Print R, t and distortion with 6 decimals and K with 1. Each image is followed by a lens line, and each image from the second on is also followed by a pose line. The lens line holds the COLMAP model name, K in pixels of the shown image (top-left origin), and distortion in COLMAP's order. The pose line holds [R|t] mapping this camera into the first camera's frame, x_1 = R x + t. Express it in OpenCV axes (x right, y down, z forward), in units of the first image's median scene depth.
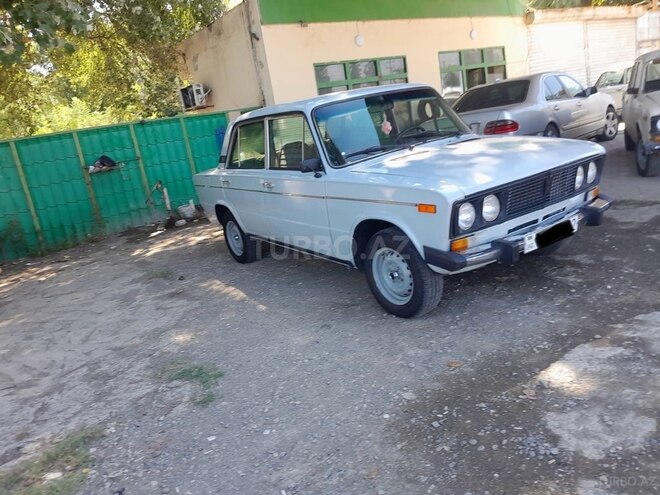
lens RADIAL K [[514.0, 0, 328.4], [0, 514.0, 240.7], [0, 0, 1]] dist [0.021270, -0.074576]
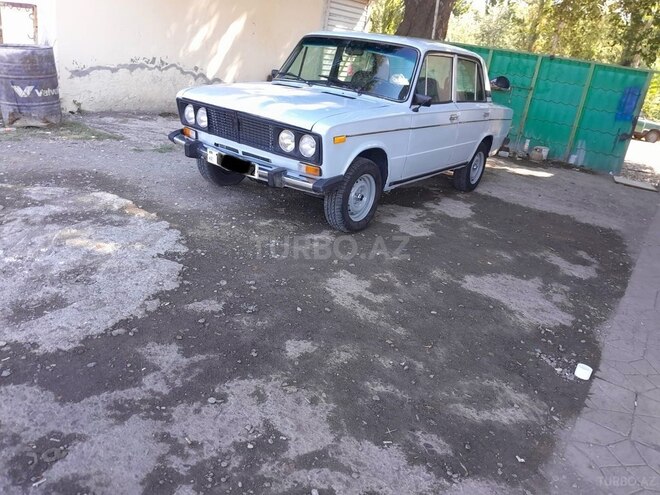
lens RADIAL K [[514.0, 0, 329.8], [0, 514.0, 246.7], [0, 0, 1]] dist [0.021270, -0.074576]
pose [[0.302797, 0.523731, -0.796254, 1.497771], [-0.402312, 0.827629, 0.391378, -0.401421], [0.863979, 0.201834, 0.461306, 0.628203]]
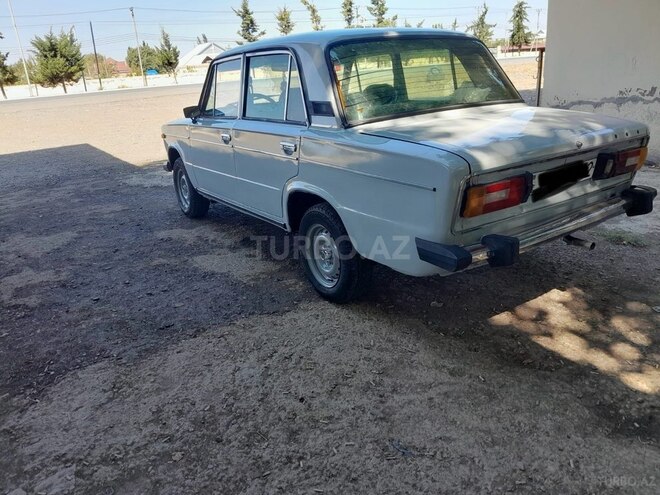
lens RADIAL K [[514.0, 0, 332.0], [0, 514.0, 249.2], [0, 0, 1]] dist [0.021270, -0.074576]
pose [[-0.973148, 0.207954, 0.098679, -0.021159], [0.228137, 0.814413, 0.533558, -0.614511], [0.030590, 0.541744, -0.839987, 2.582296]]
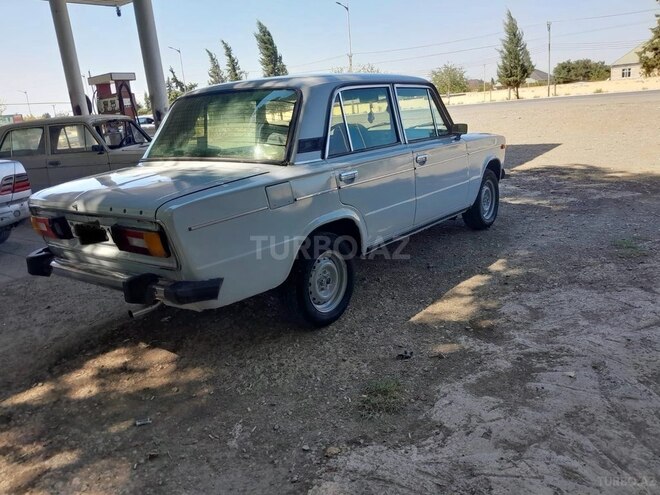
lens RADIAL K [[514.0, 0, 324.0], [0, 514.0, 231.2], [0, 0, 1]] dist [0.021270, -0.074576]
pose [[-0.281062, -0.032986, 0.959123, -1.180376], [0.355031, 0.924931, 0.135848, -0.220024], [-0.891604, 0.378700, -0.248252, 1.803438]]
